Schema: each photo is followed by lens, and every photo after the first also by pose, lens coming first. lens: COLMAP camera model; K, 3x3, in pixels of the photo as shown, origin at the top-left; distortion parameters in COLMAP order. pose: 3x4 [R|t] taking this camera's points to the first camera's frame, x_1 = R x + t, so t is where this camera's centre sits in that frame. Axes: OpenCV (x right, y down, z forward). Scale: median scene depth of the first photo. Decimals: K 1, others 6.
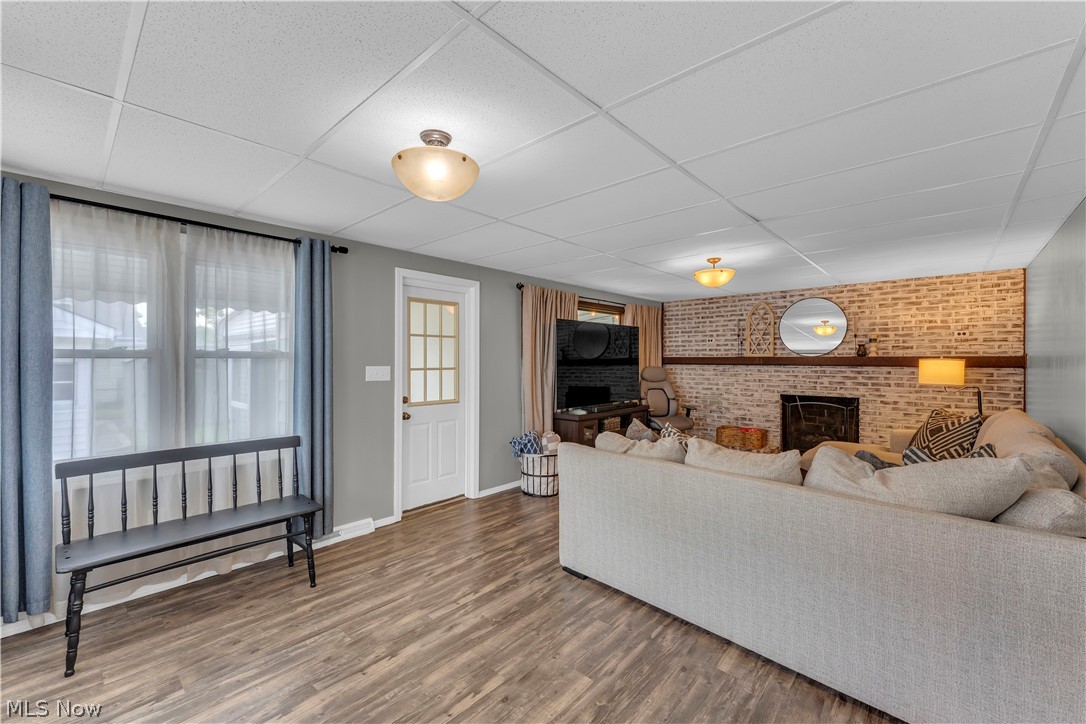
lens RADIAL K [[440.2, 0, 537.5], [0, 440.2, 368.3], [0, 0, 1]] dist [-0.000917, -0.000043]
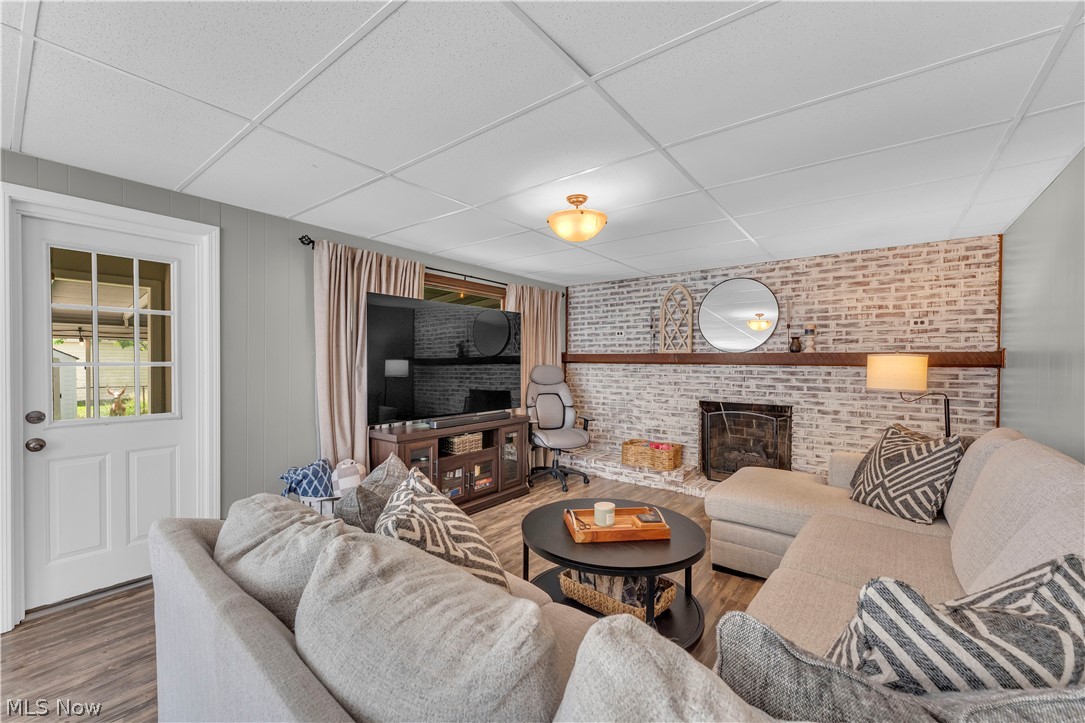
lens RADIAL K [[430.5, 0, 538.7], [0, 430.5, 375.4], [0, 0, 1]] dist [0.000231, -0.000278]
pose [[0.996815, 0.002742, 0.079708, 0.225562], [-0.003725, 0.999919, 0.012190, 0.005759], [-0.079668, -0.012448, 0.996744, 0.280046]]
